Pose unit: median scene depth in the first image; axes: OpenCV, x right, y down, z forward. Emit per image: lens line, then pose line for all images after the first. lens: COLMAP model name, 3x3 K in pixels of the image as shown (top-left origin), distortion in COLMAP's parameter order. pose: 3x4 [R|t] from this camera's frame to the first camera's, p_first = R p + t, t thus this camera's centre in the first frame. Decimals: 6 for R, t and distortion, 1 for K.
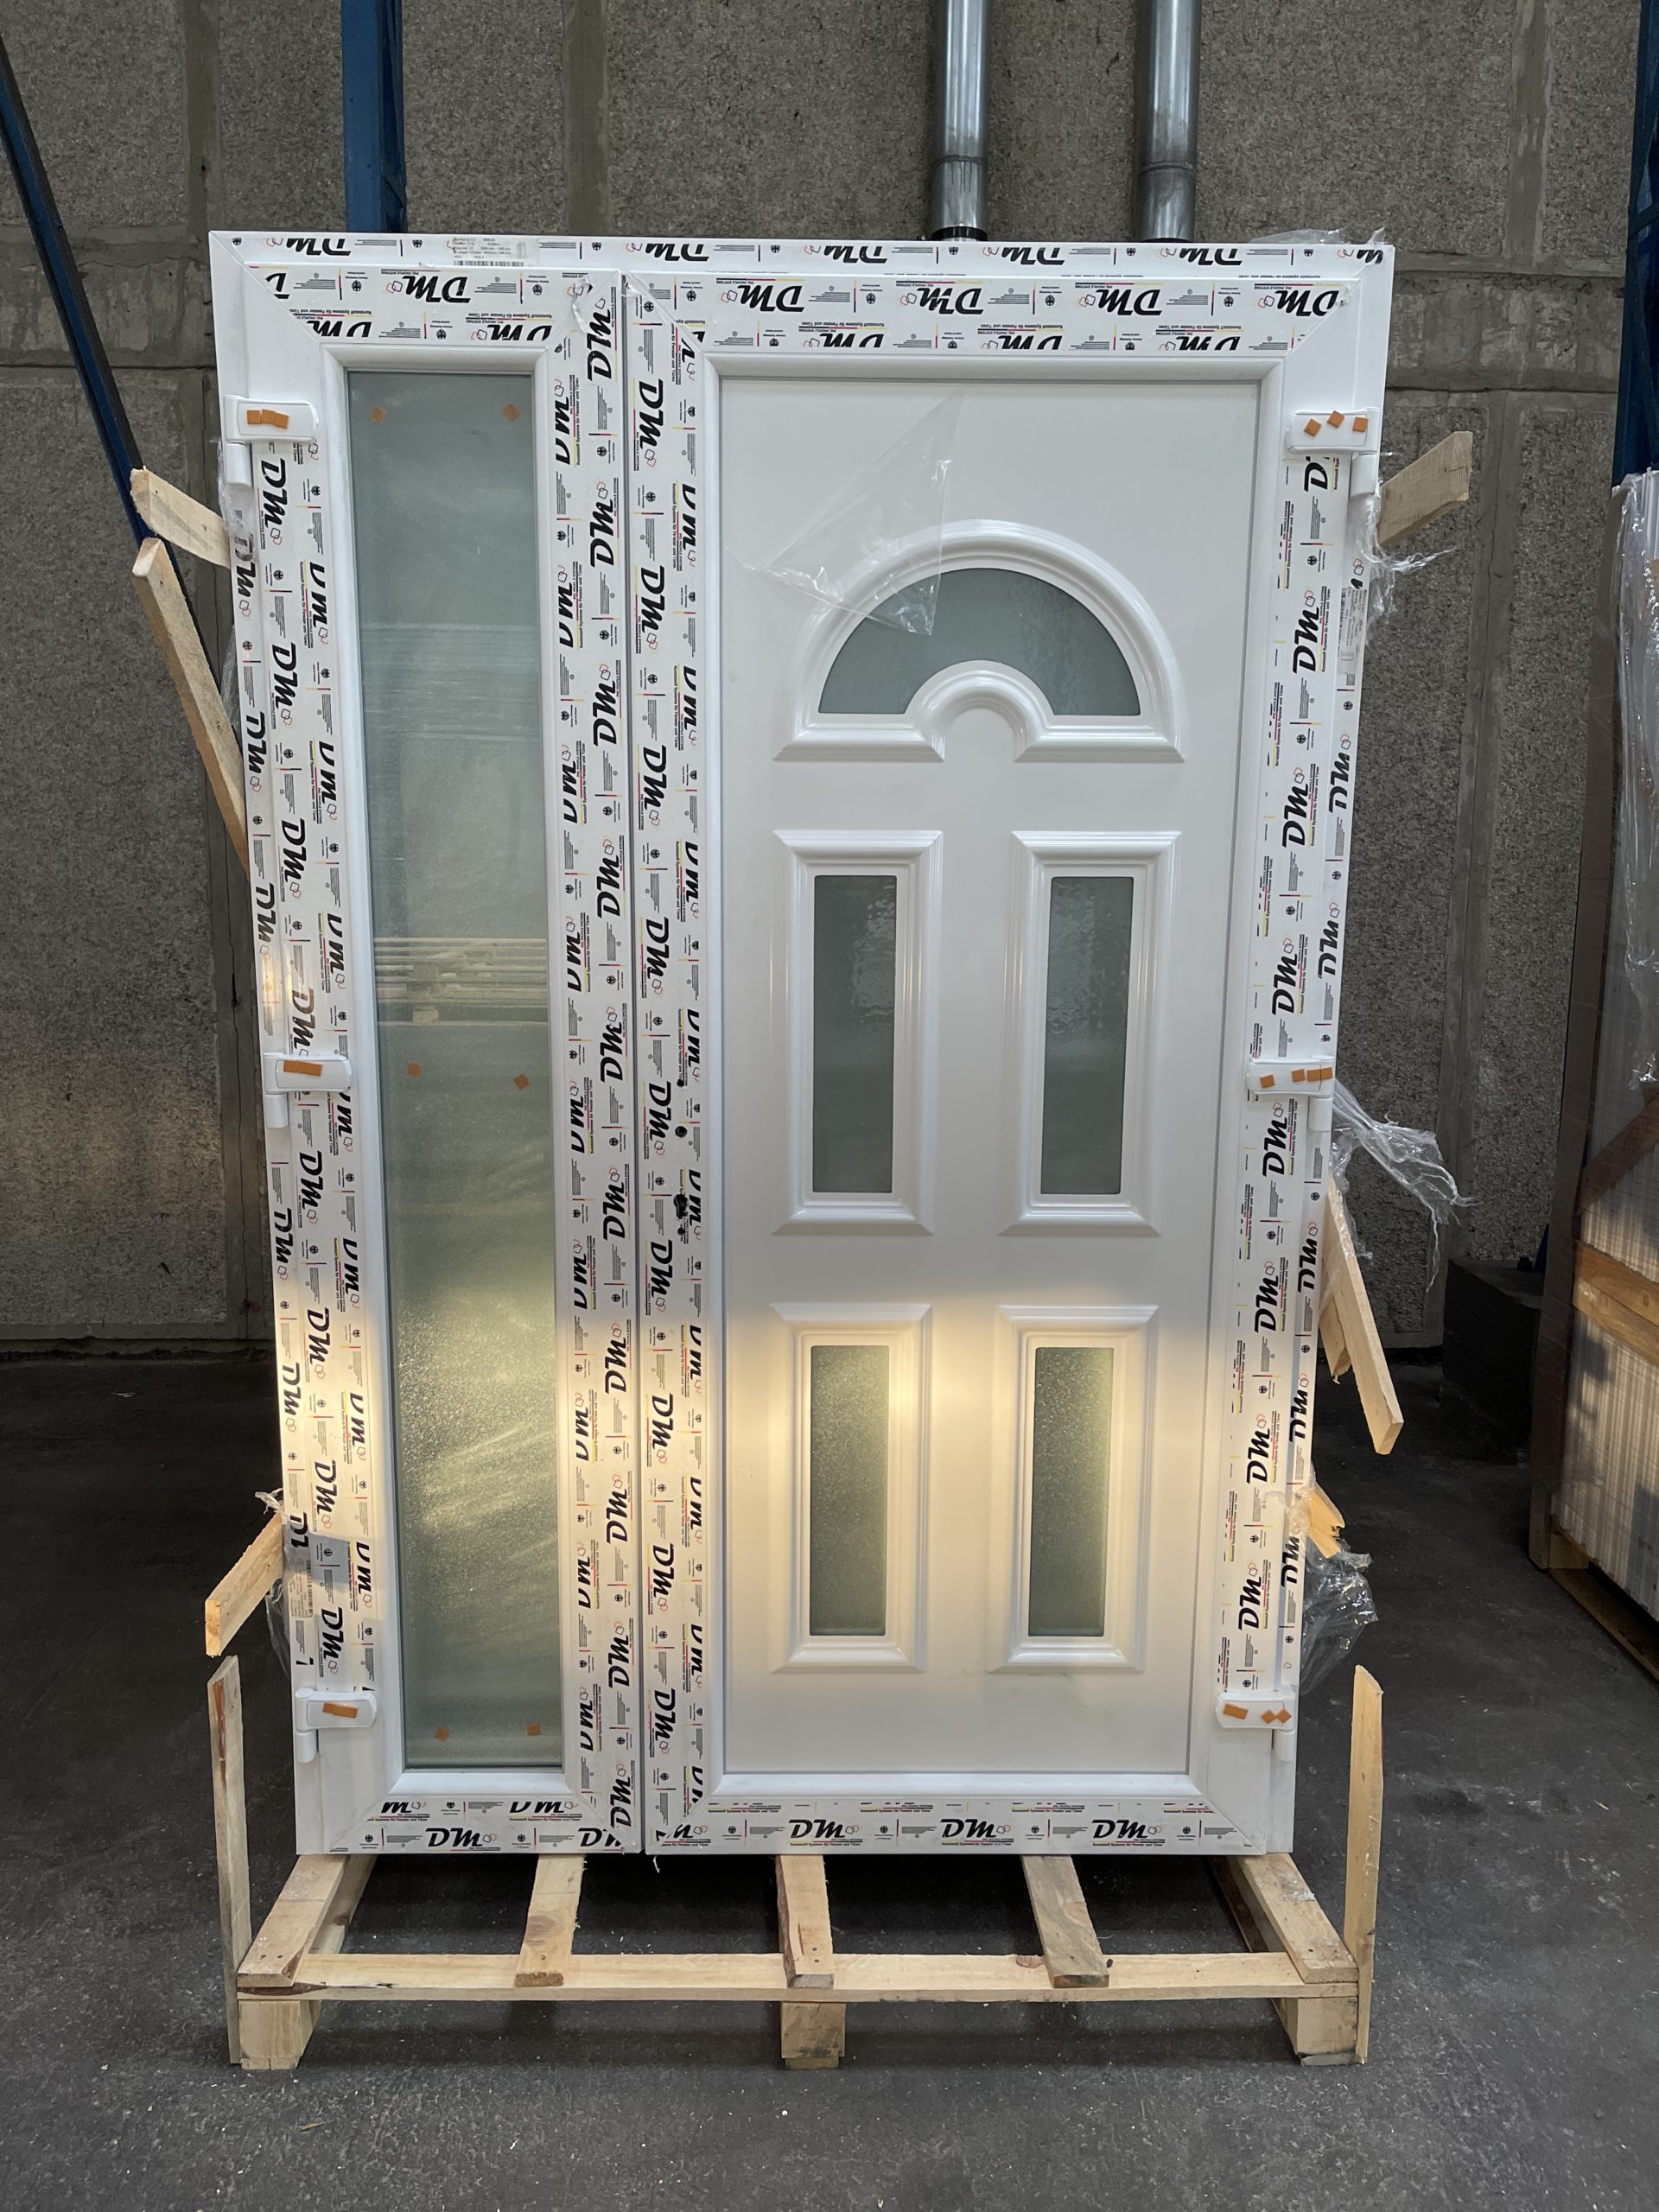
lens RADIAL K [[1688.2, 0, 814.9], [0, 1688.2, 1101.9], [0, 0, 1]] dist [0.081315, -0.120010]
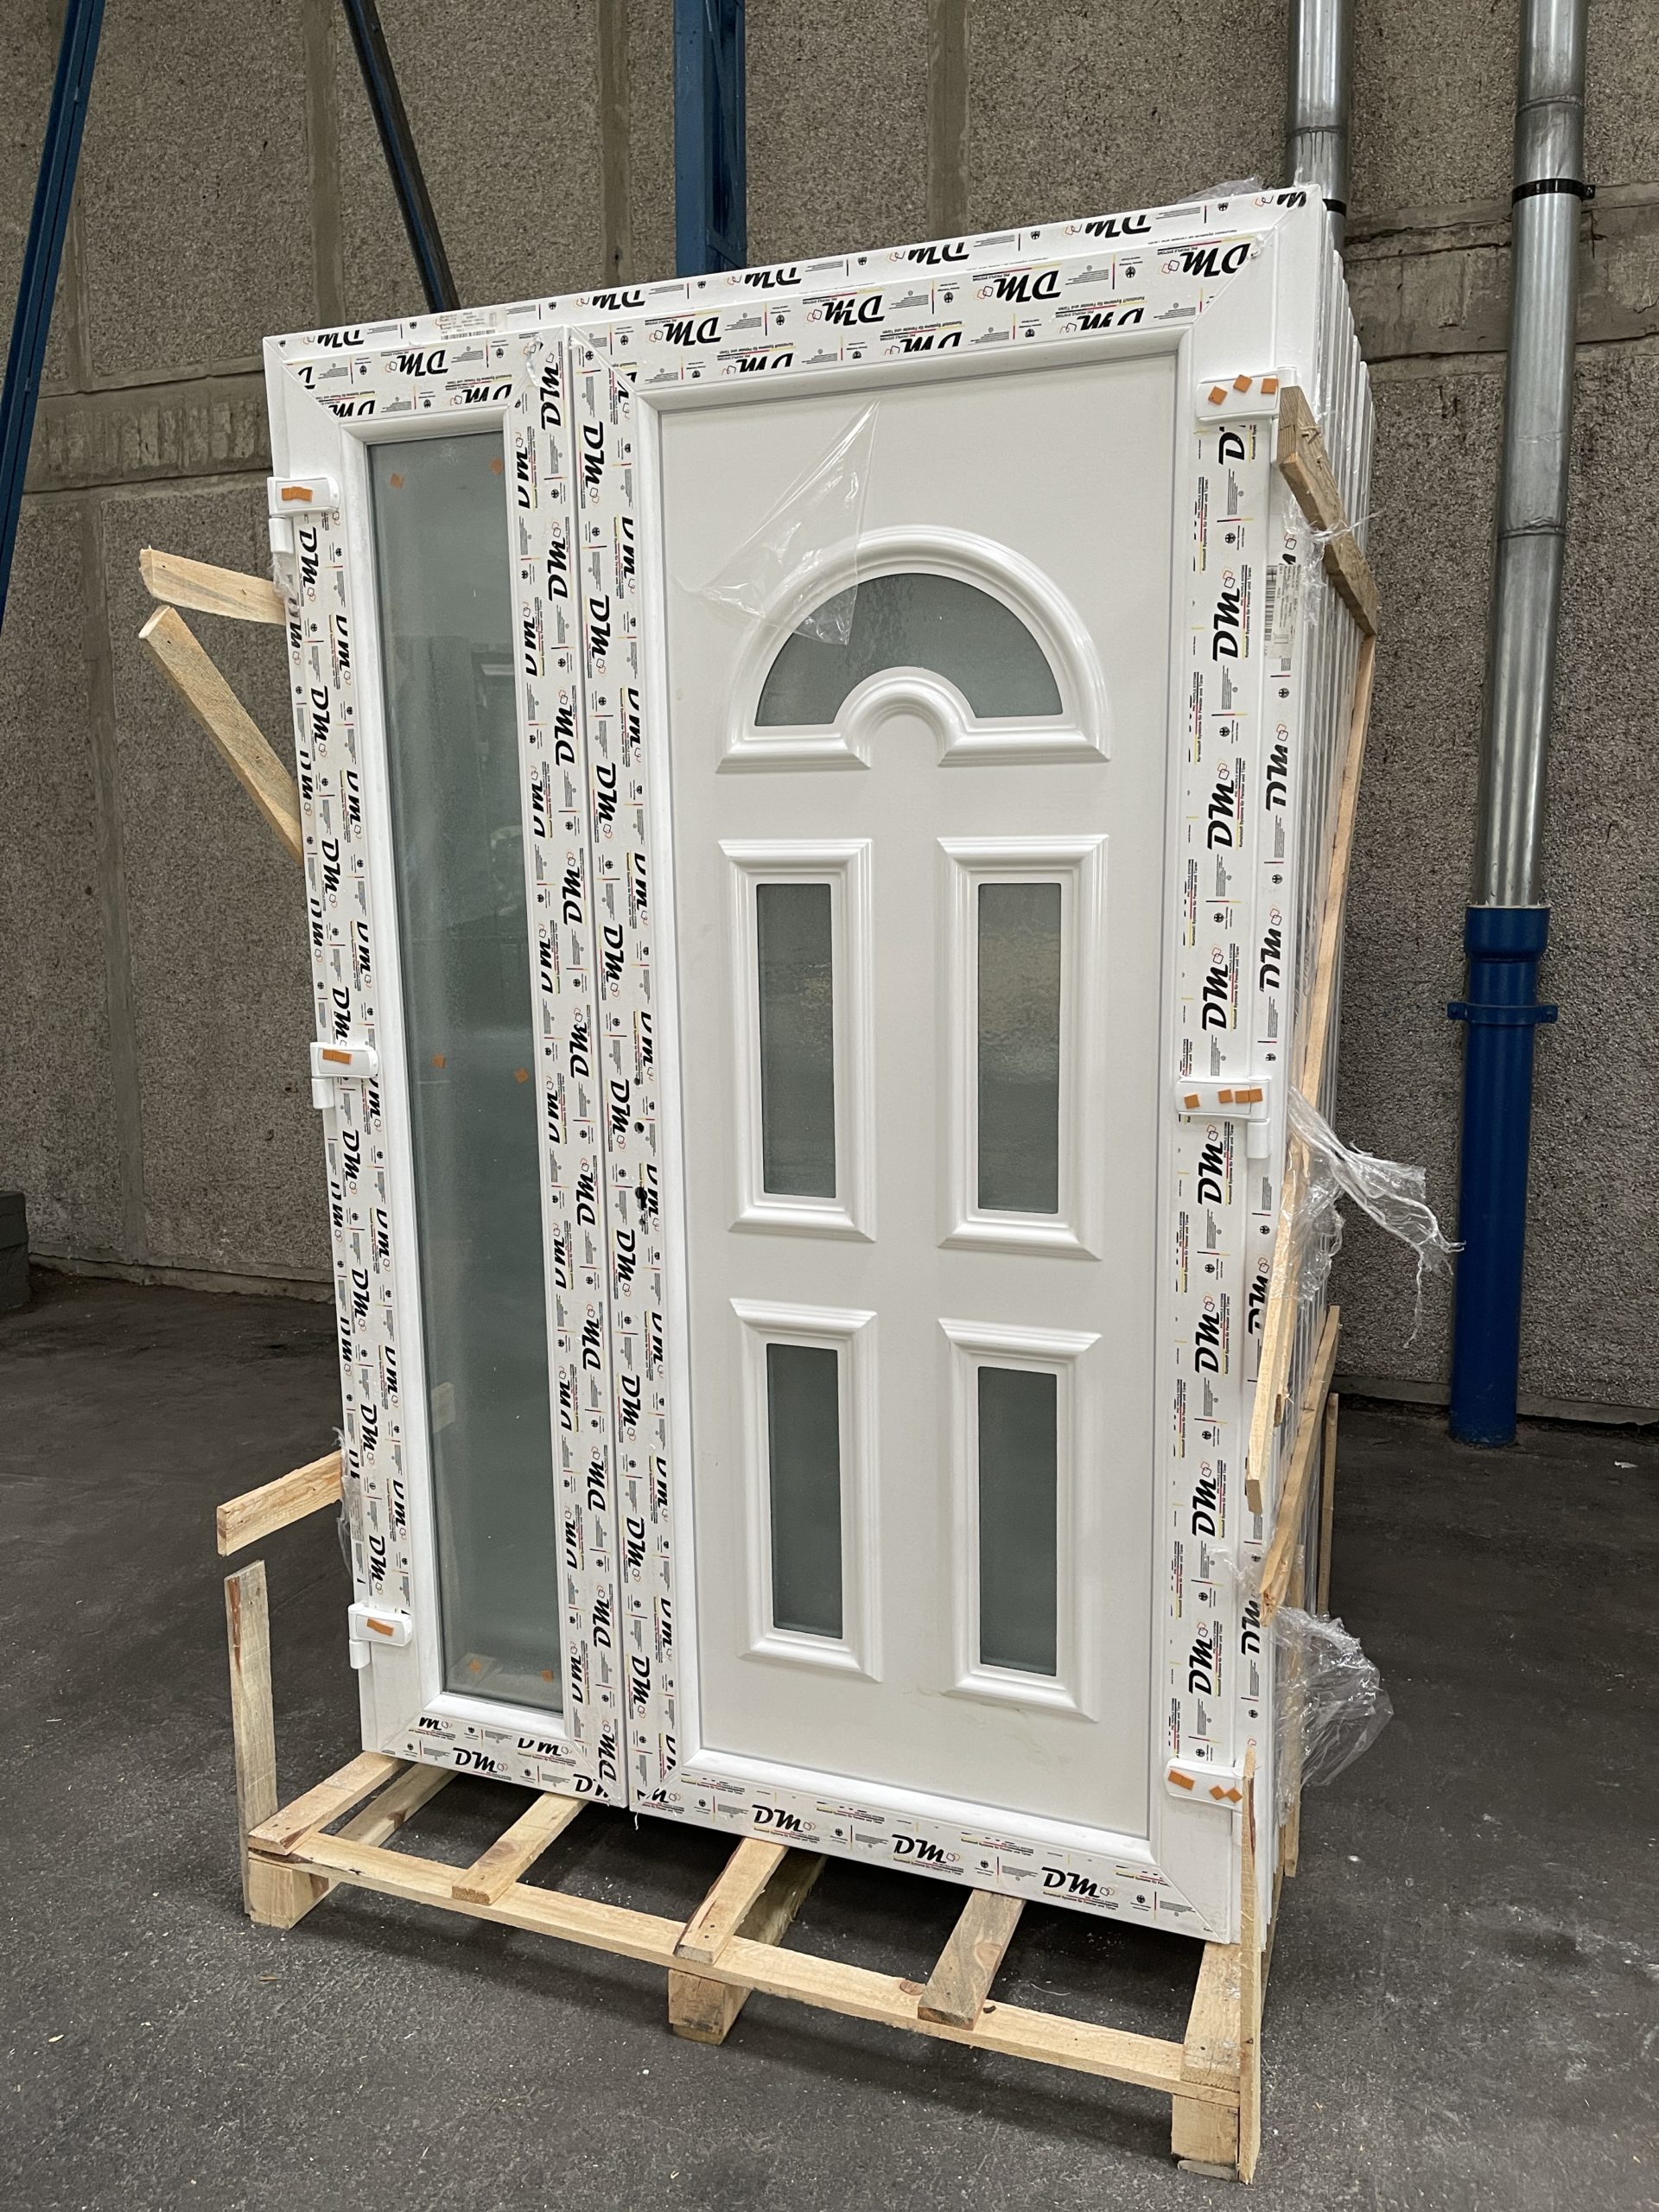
lens RADIAL K [[1688.2, 0, 808.0], [0, 1688.2, 1110.6], [0, 0, 1]] dist [0.081315, -0.120010]
pose [[0.924806, 0.041290, -0.378191, 0.421507], [-0.044247, 0.999020, 0.000873, 0.001515], [0.377856, 0.015927, 0.925727, 0.061101]]
